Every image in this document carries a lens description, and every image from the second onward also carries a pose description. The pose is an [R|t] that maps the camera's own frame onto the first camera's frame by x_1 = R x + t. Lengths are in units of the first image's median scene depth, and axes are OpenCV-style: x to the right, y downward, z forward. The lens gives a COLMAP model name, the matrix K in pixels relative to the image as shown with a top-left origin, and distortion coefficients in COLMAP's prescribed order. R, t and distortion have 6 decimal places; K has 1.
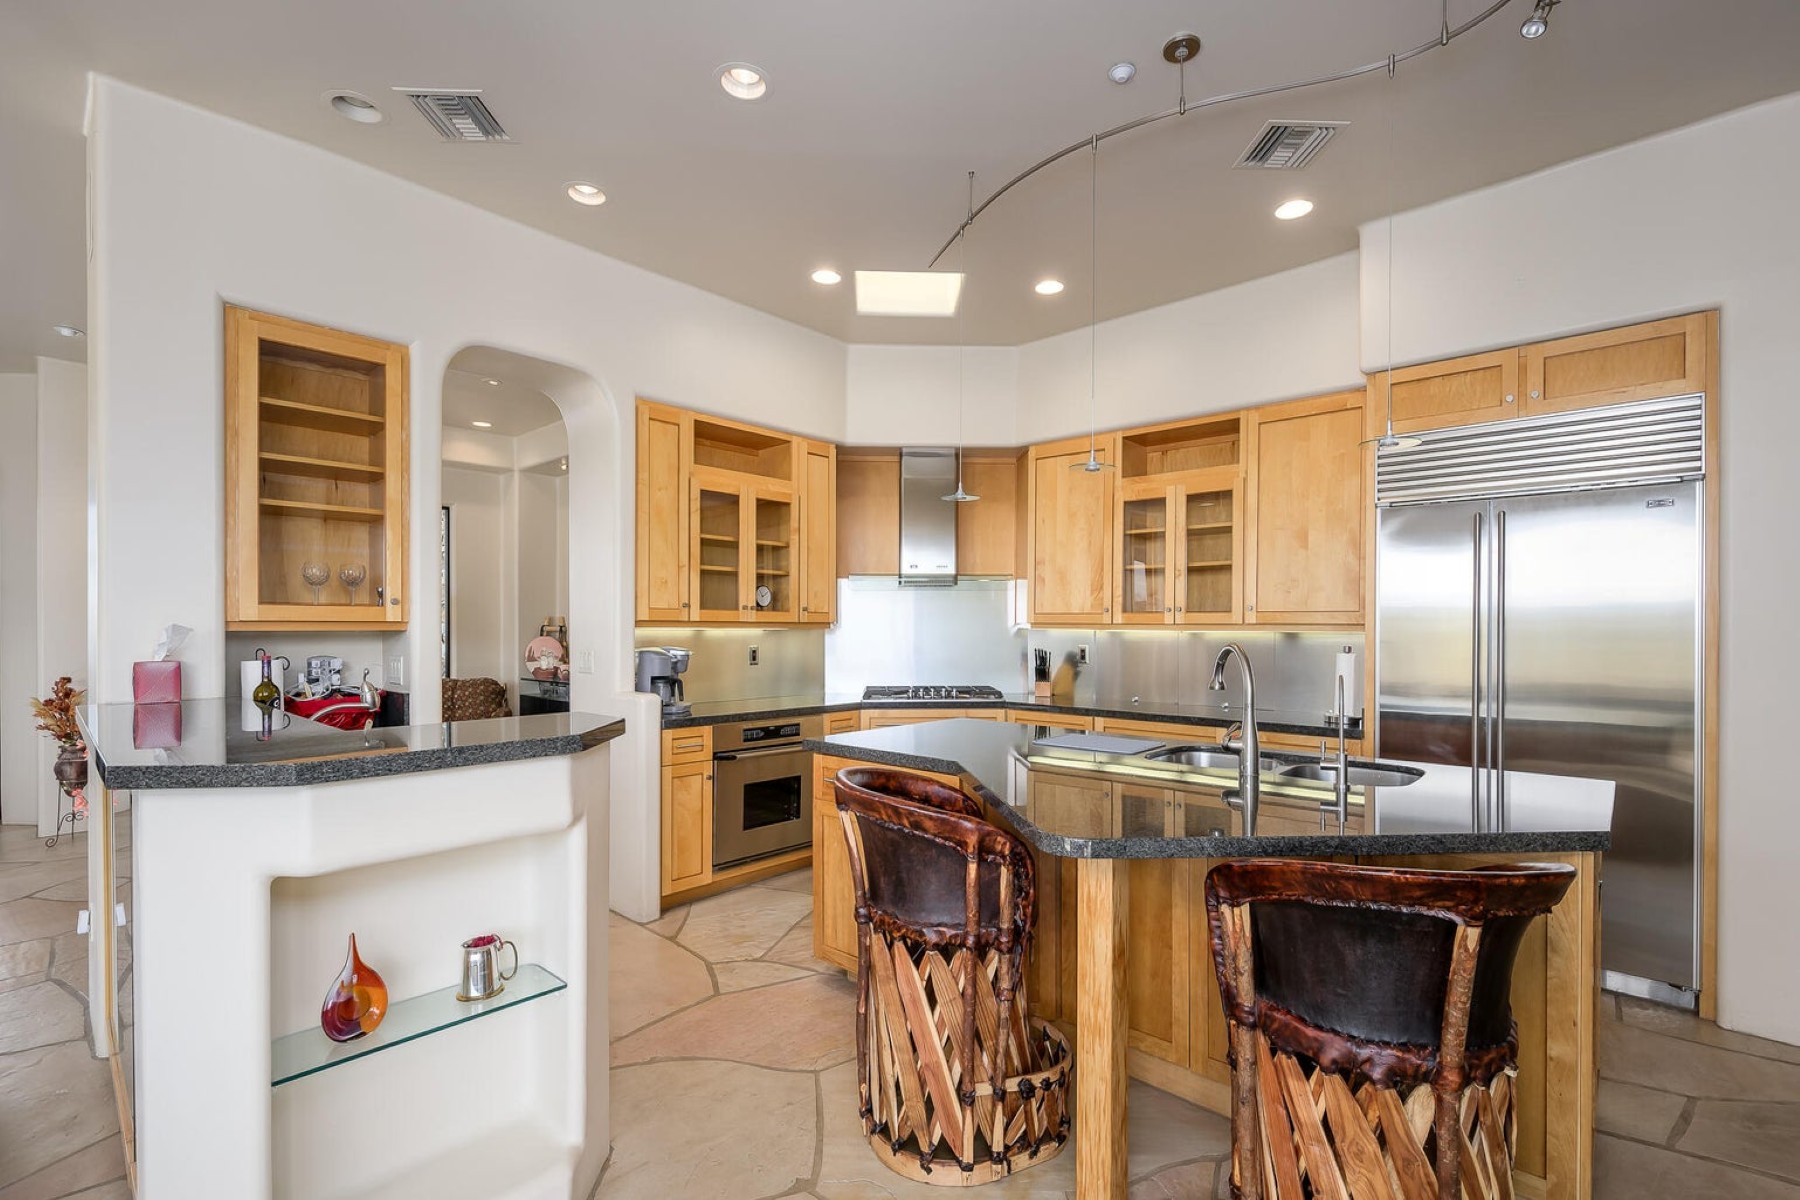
lens RADIAL K [[806.3, 0, 941.1], [0, 806.3, 628.3], [0, 0, 1]] dist [0.002910, -0.002106]
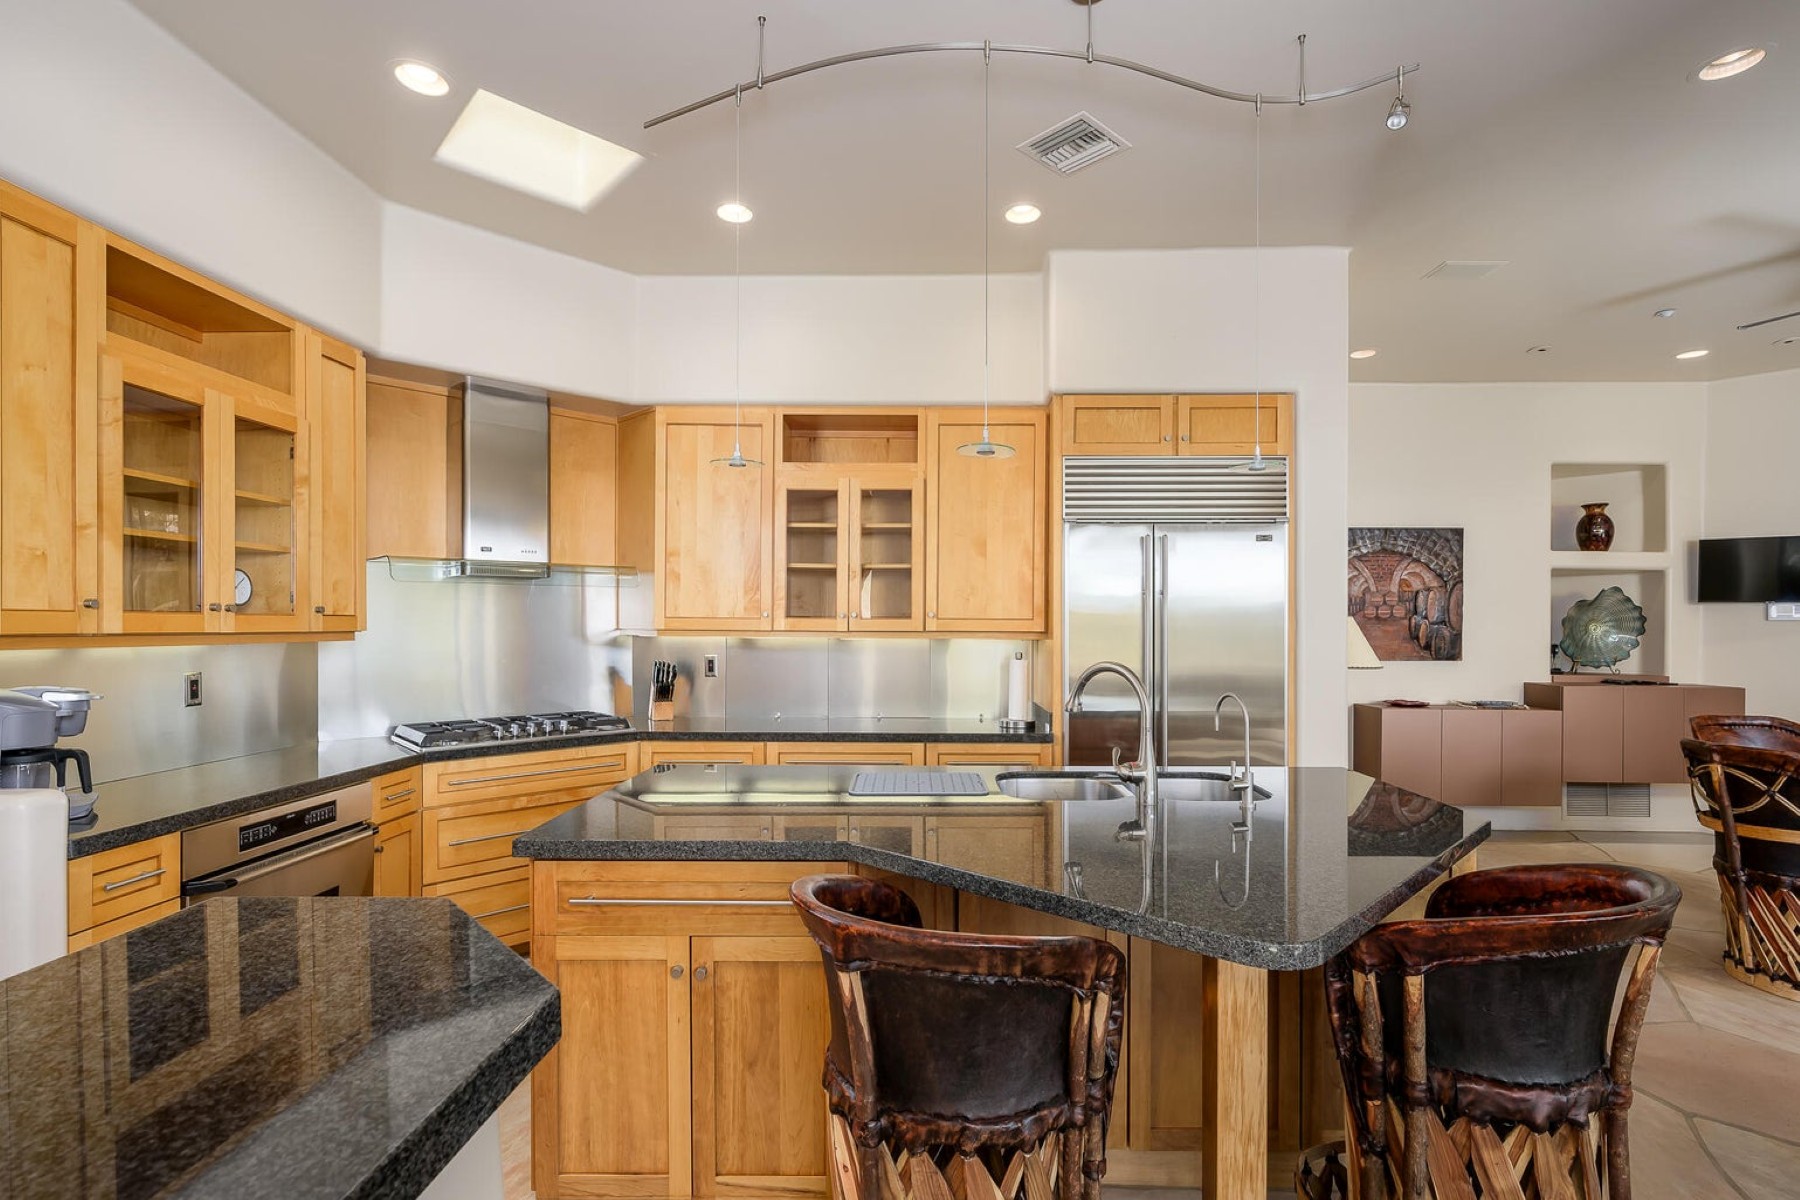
lens RADIAL K [[806.3, 0, 918.5], [0, 806.3, 623.8], [0, 0, 1]] dist [0.002910, -0.002106]
pose [[0.762476, -0.001752, 0.647014, -0.236915], [0.000527, 0.999998, 0.002087, -0.015732], [-0.647016, -0.001250, 0.762475, 0.260552]]
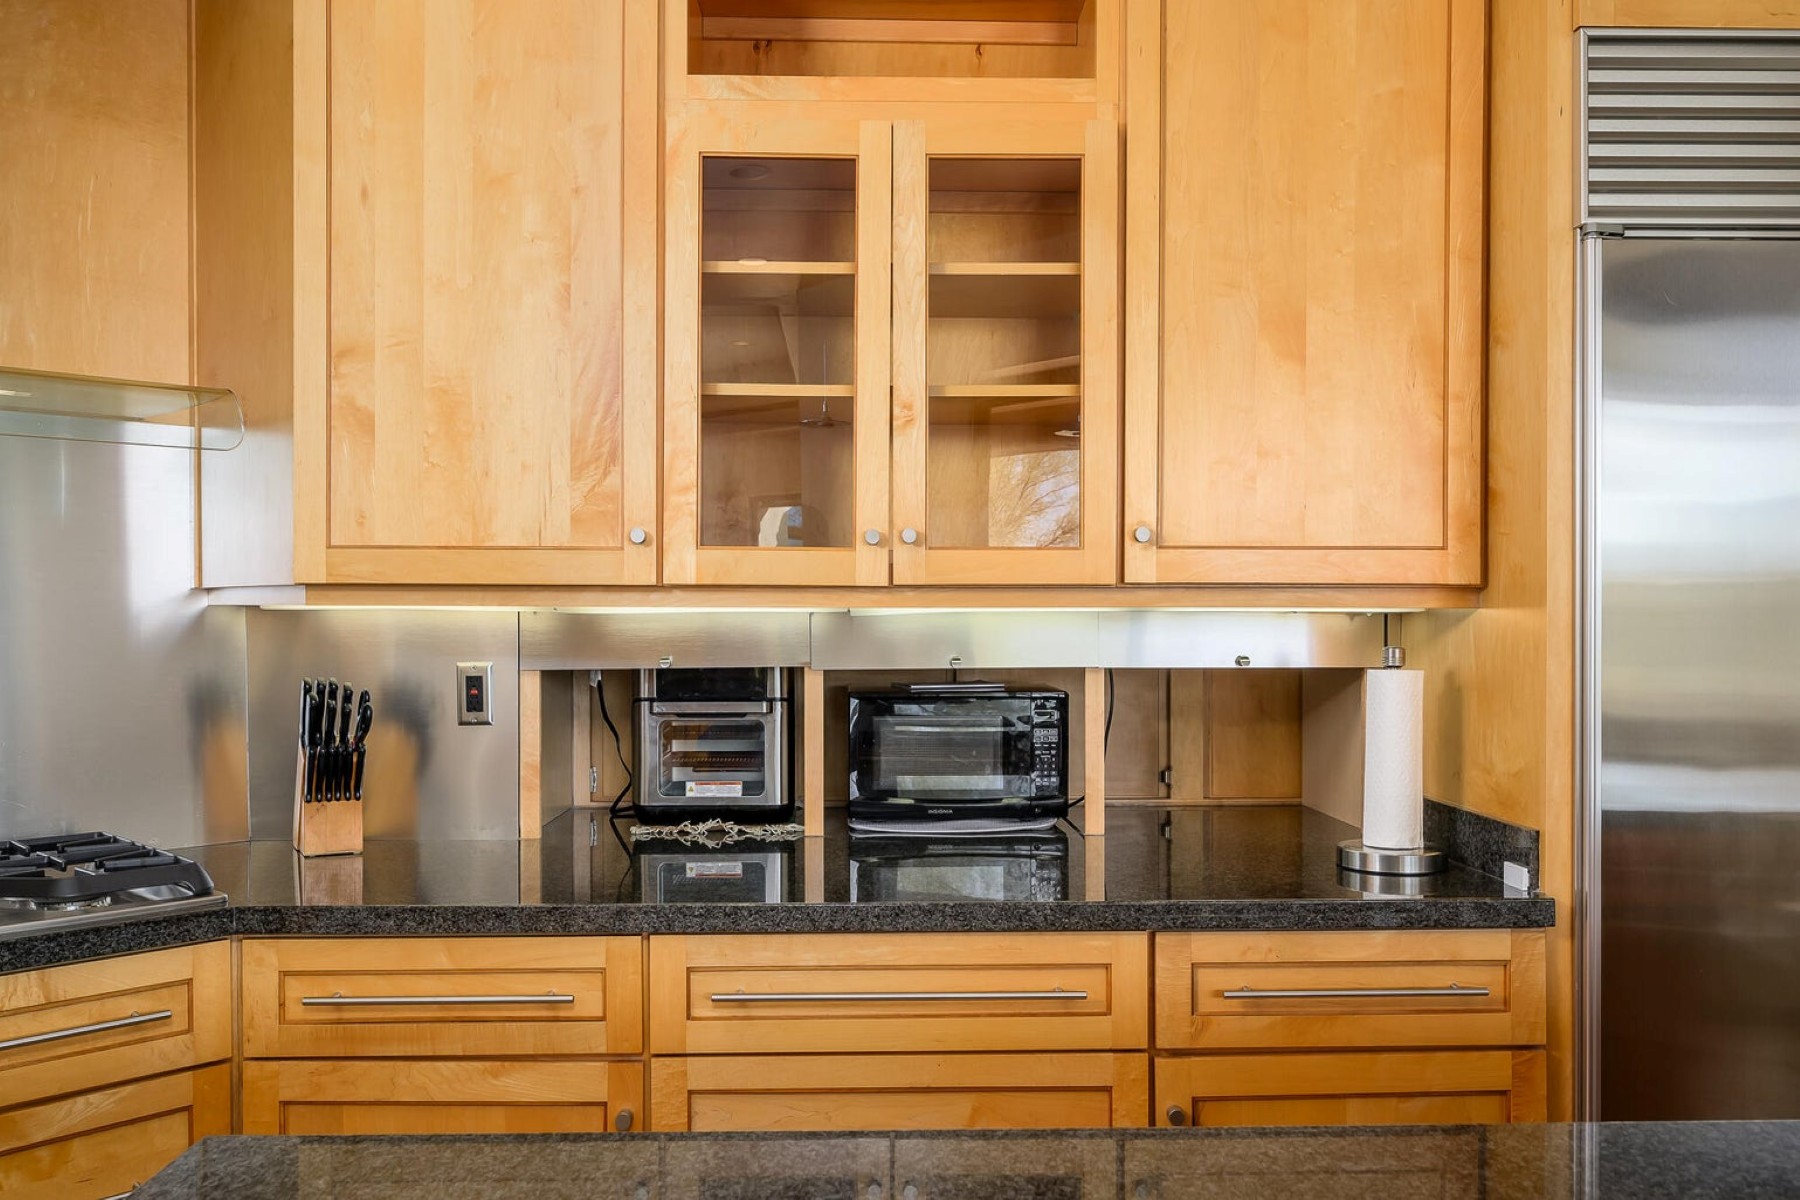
lens RADIAL K [[1326.5, 0, 913.6], [0, 1326.5, 604.5], [0, 0, 1]] dist [-0.002902, 0.000807]
pose [[0.740402, -0.004861, 0.672147, -0.034631], [0.006756, 0.999977, -0.000210, 0.001366], [-0.672130, 0.004696, 0.740418, 0.633616]]
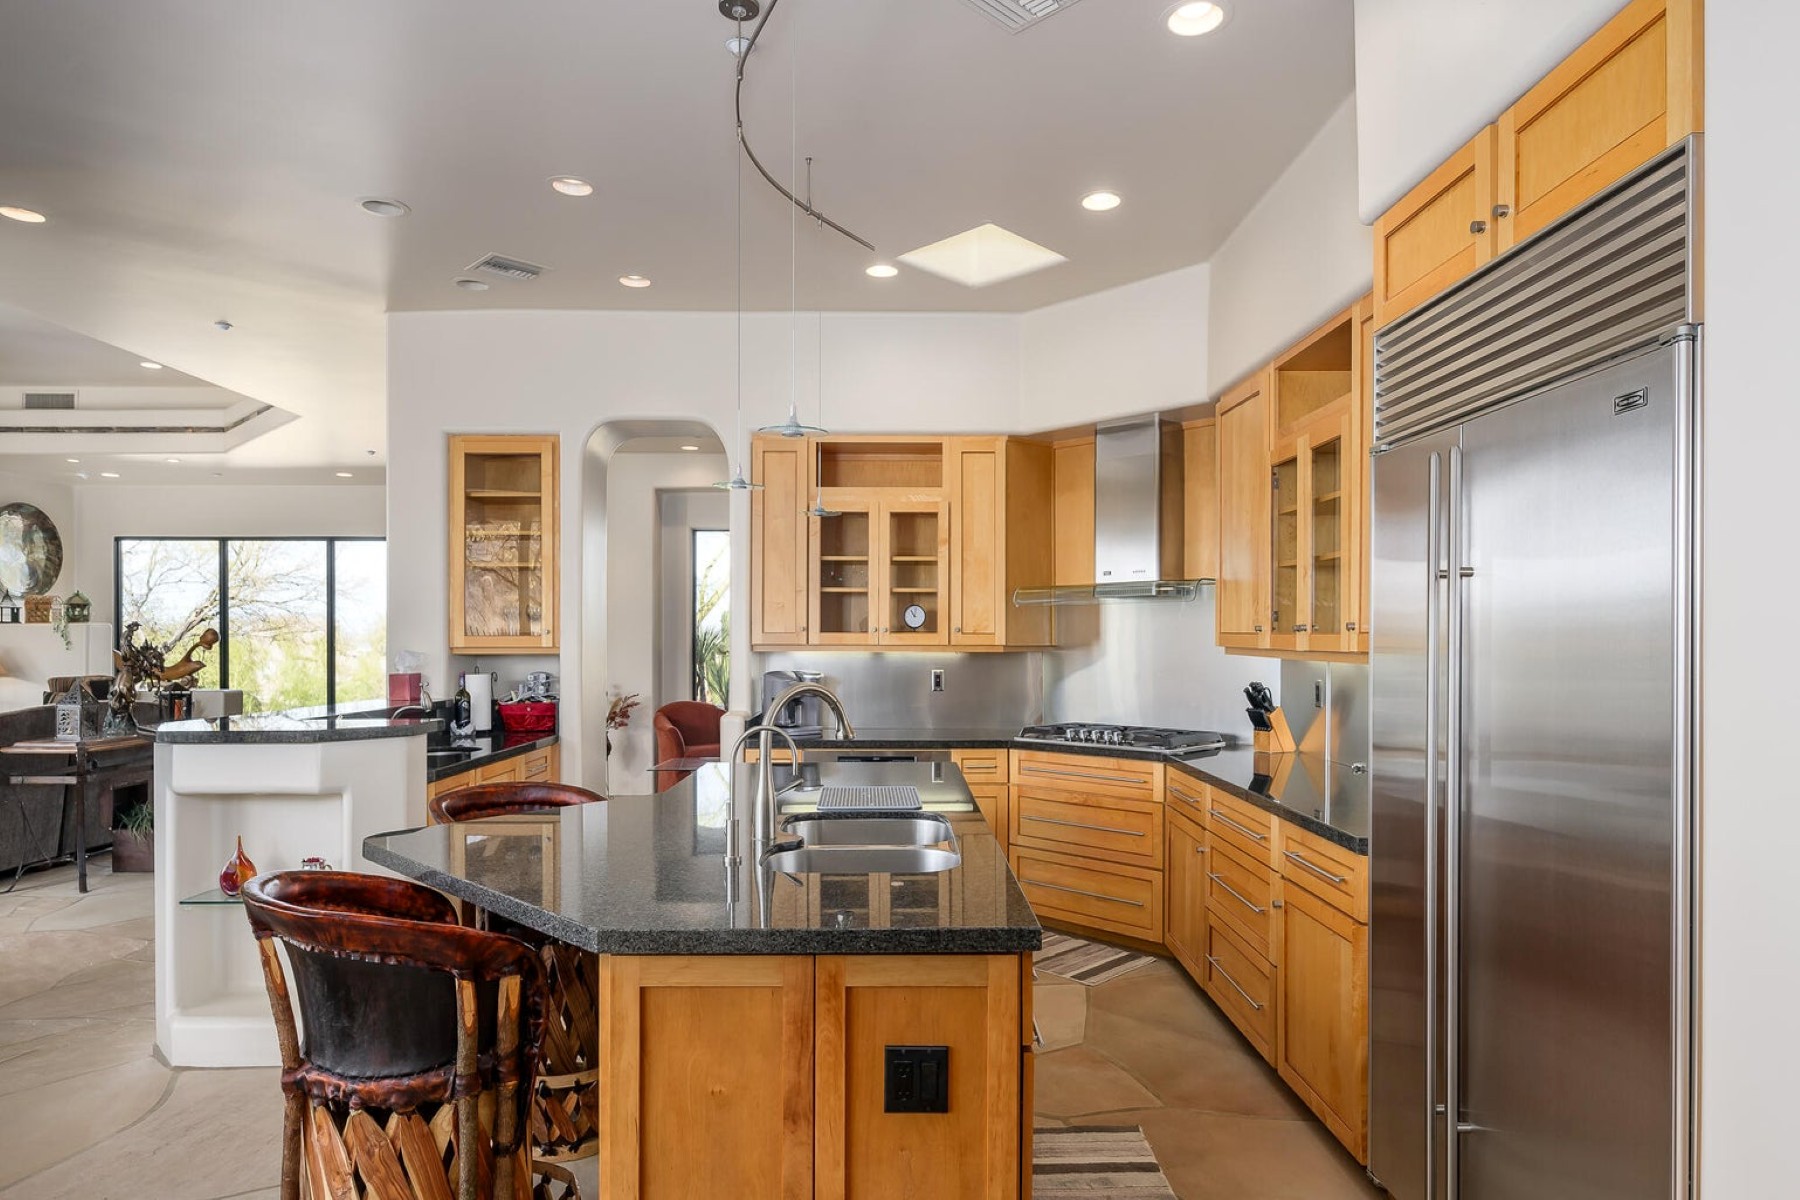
lens RADIAL K [[1058.5, 0, 919.9], [0, 1058.5, 627.5], [0, 0, 1]] dist [0.000371, -0.001176]
pose [[0.676730, -0.010069, -0.736163, 0.718870], [0.000322, 0.999910, -0.013381, -0.012356], [0.736231, 0.008818, 0.676672, 0.203736]]
